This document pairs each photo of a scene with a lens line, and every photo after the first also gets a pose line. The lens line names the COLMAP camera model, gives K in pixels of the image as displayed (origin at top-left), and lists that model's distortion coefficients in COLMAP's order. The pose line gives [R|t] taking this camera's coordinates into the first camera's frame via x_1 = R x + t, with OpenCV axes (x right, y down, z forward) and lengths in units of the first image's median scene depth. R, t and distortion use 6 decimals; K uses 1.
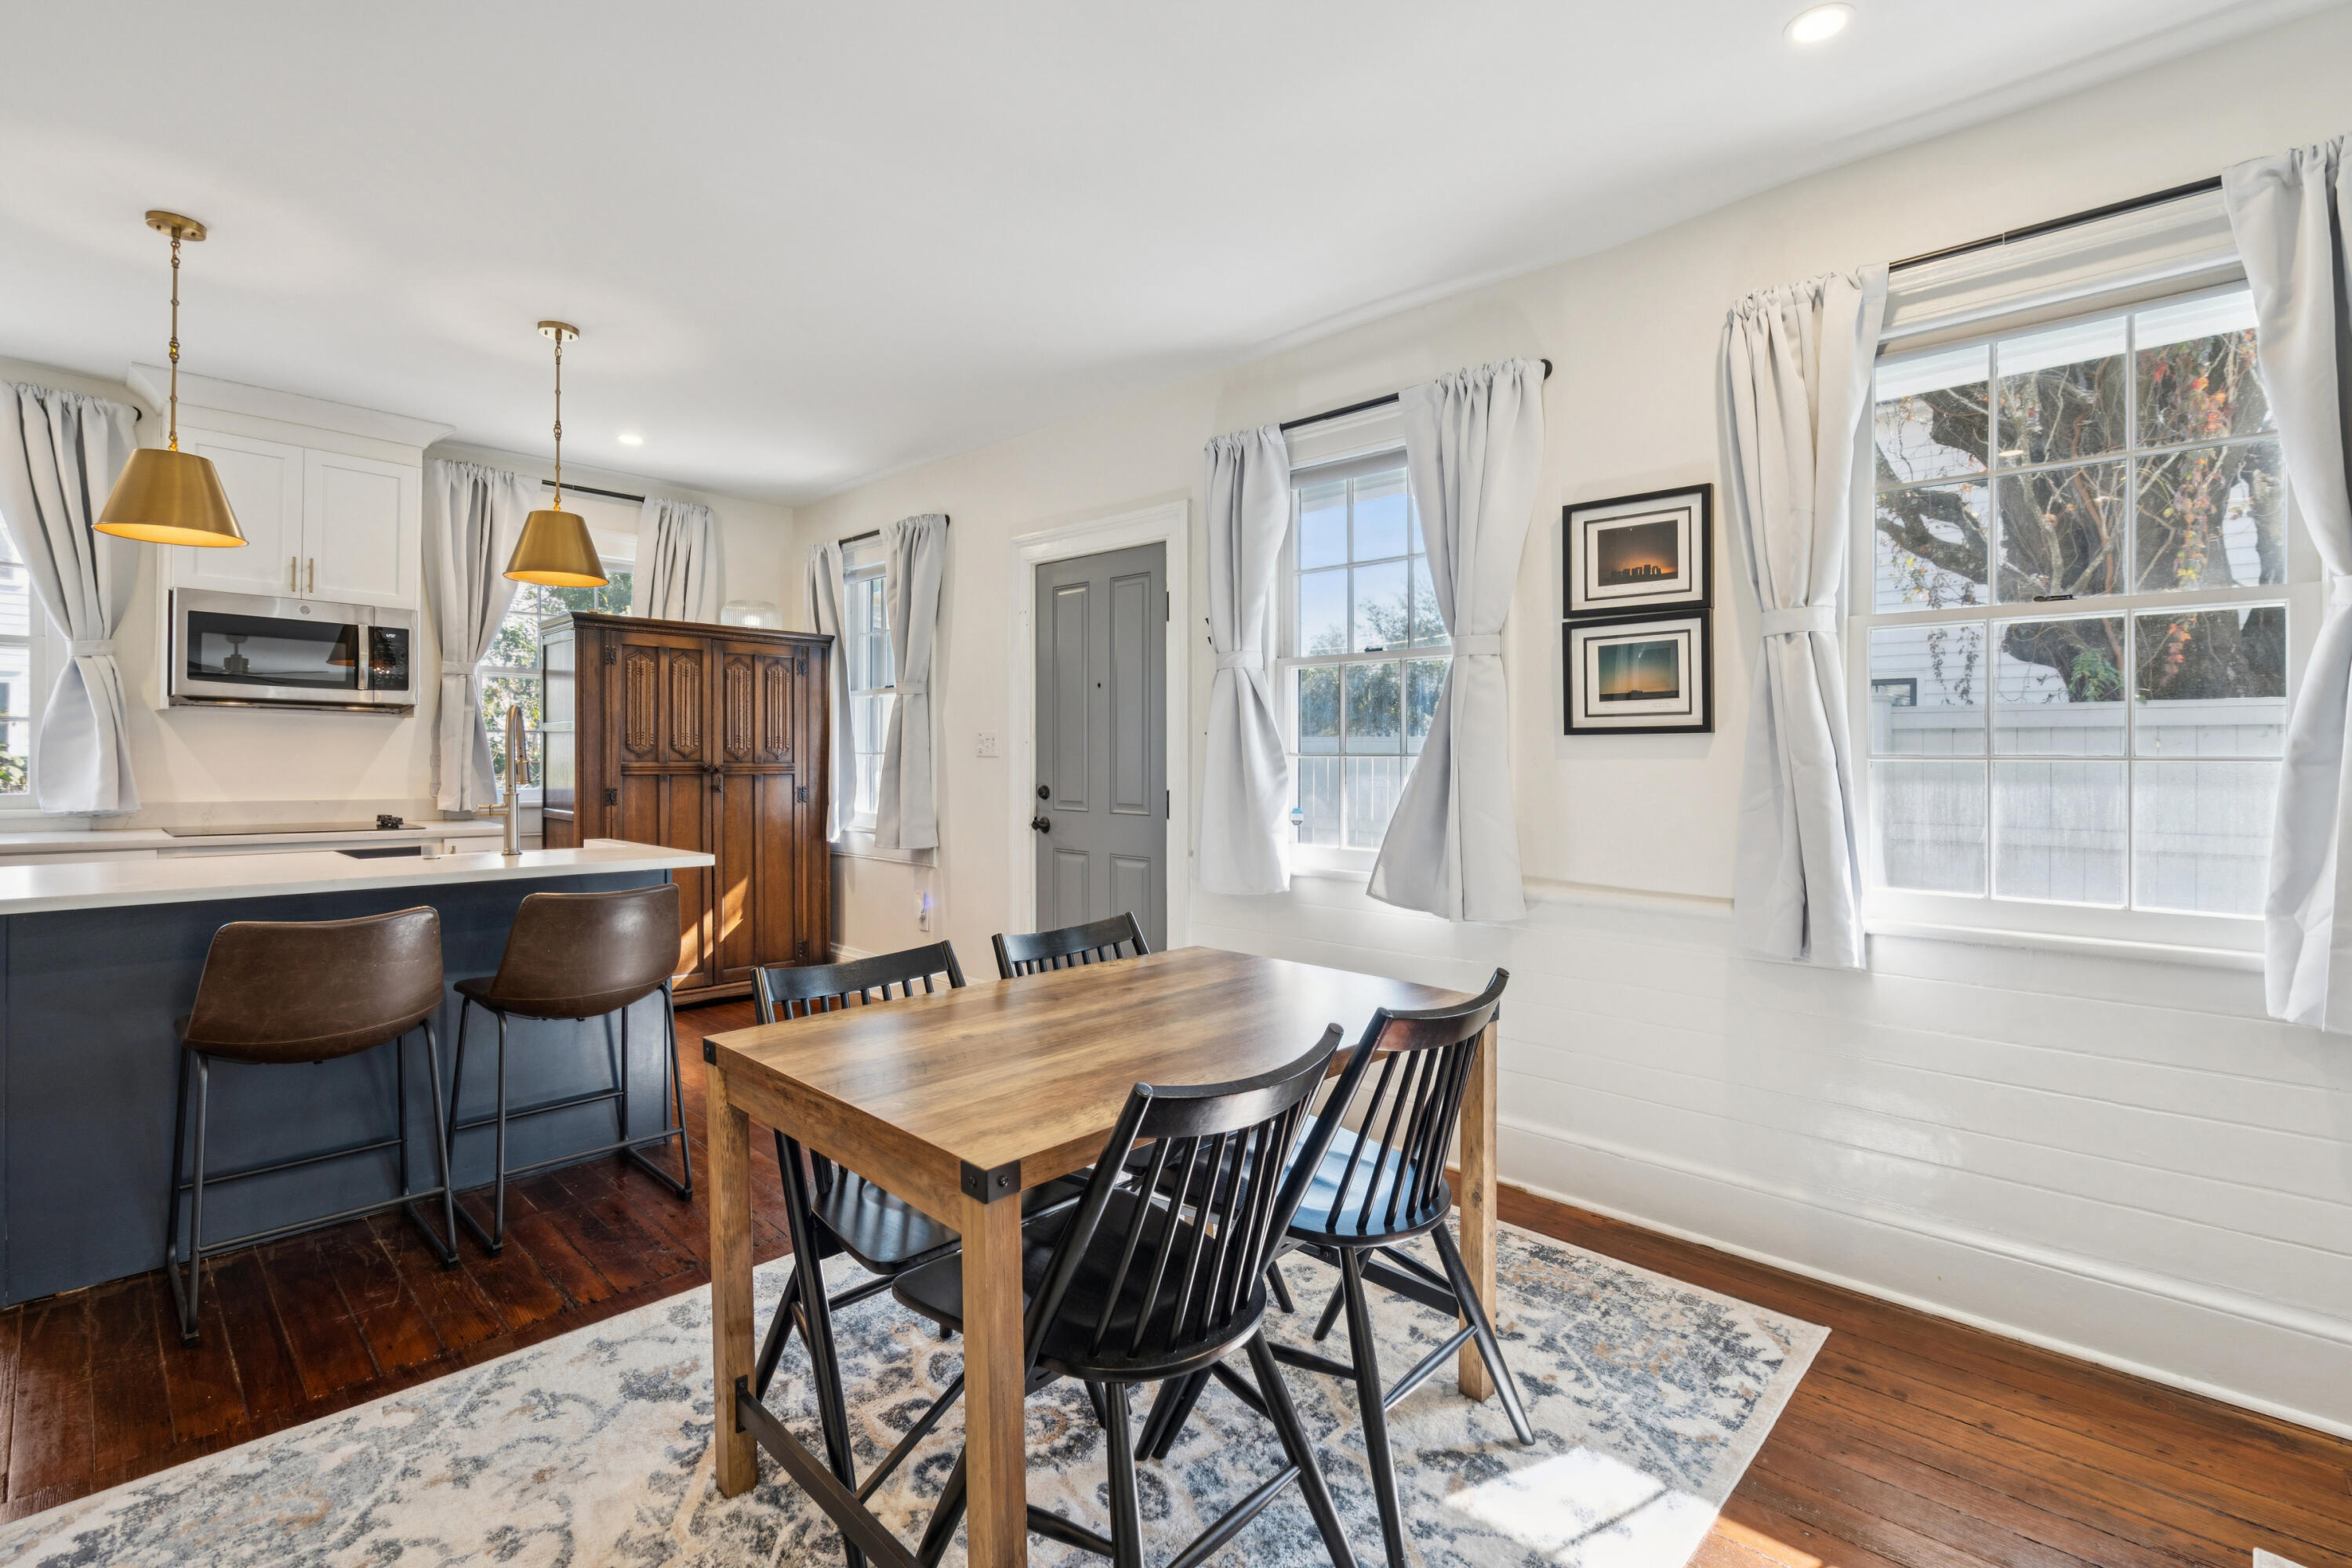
lens RADIAL K [[1062.1, 0, 1181.1], [0, 1062.1, 767.6], [0, 0, 1]] dist [-0.000011, -0.000185]
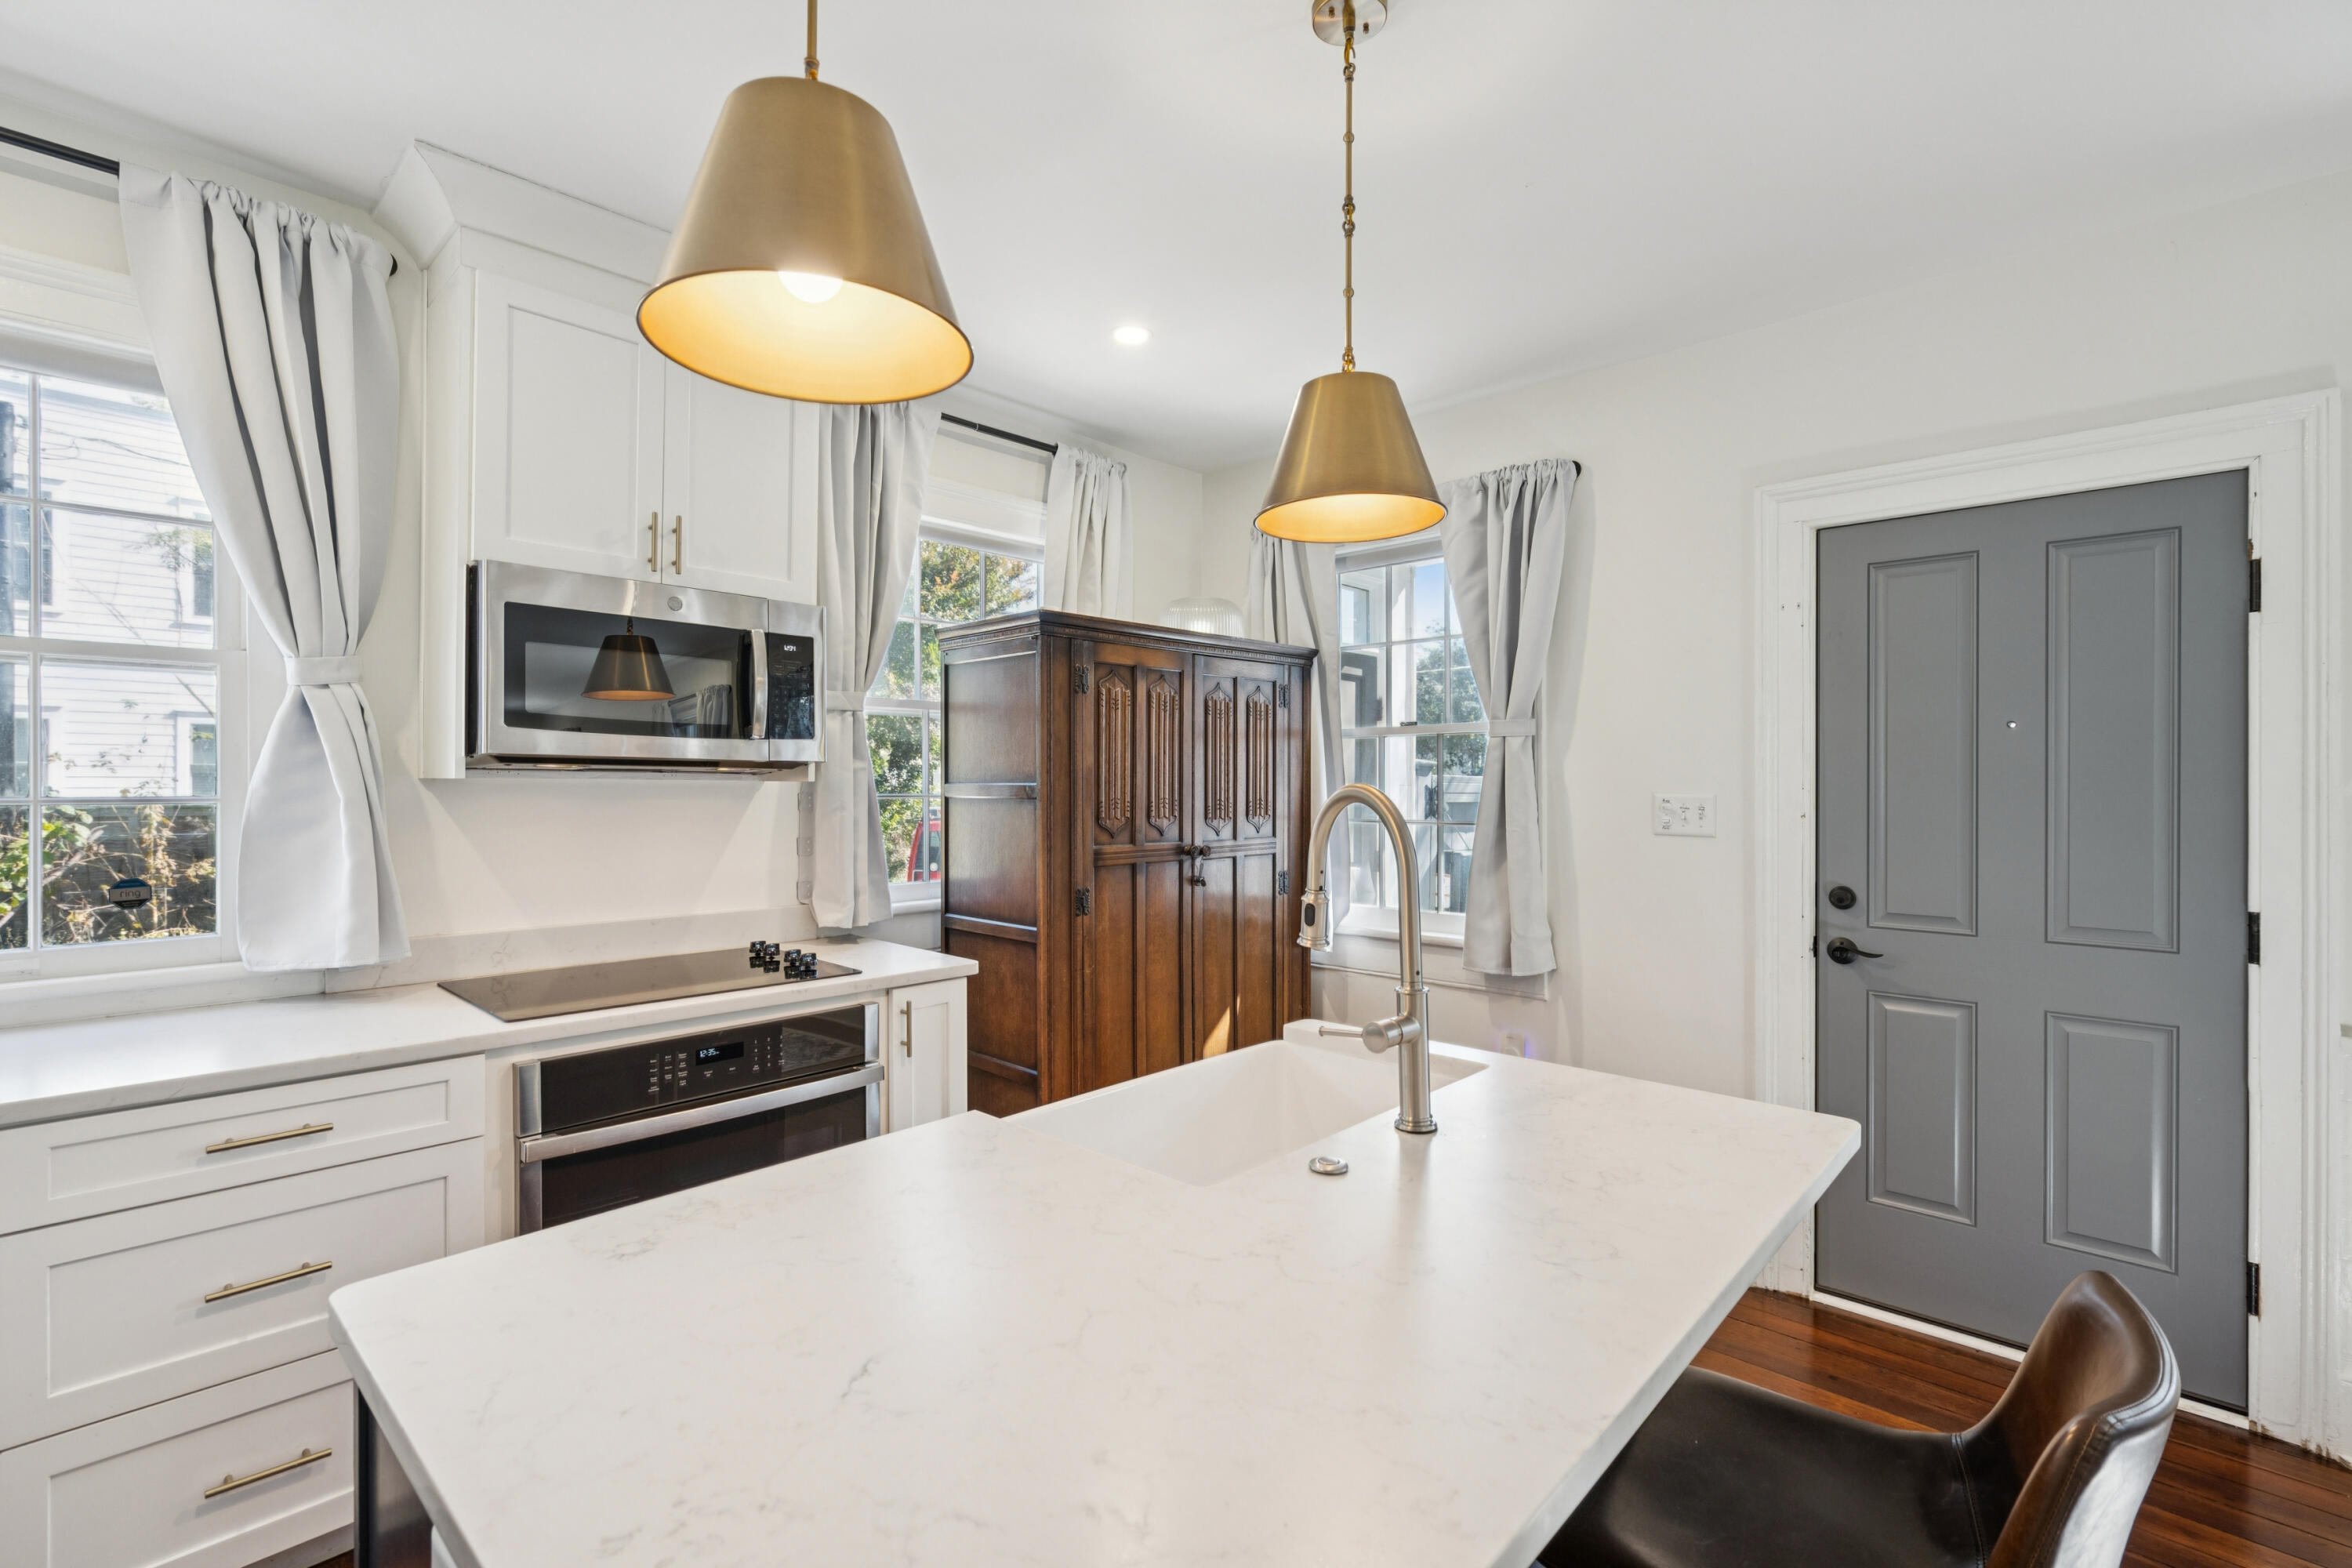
lens RADIAL K [[1045.8, 0, 1176.0], [0, 1045.8, 784.0], [0, 0, 1]] dist [0.000029, 0.000191]
pose [[0.999968, -0.007231, 0.003294, -0.508255], [0.007257, 0.999944, -0.007691, -0.039579], [-0.003239, 0.007715, 0.999965, 0.393110]]
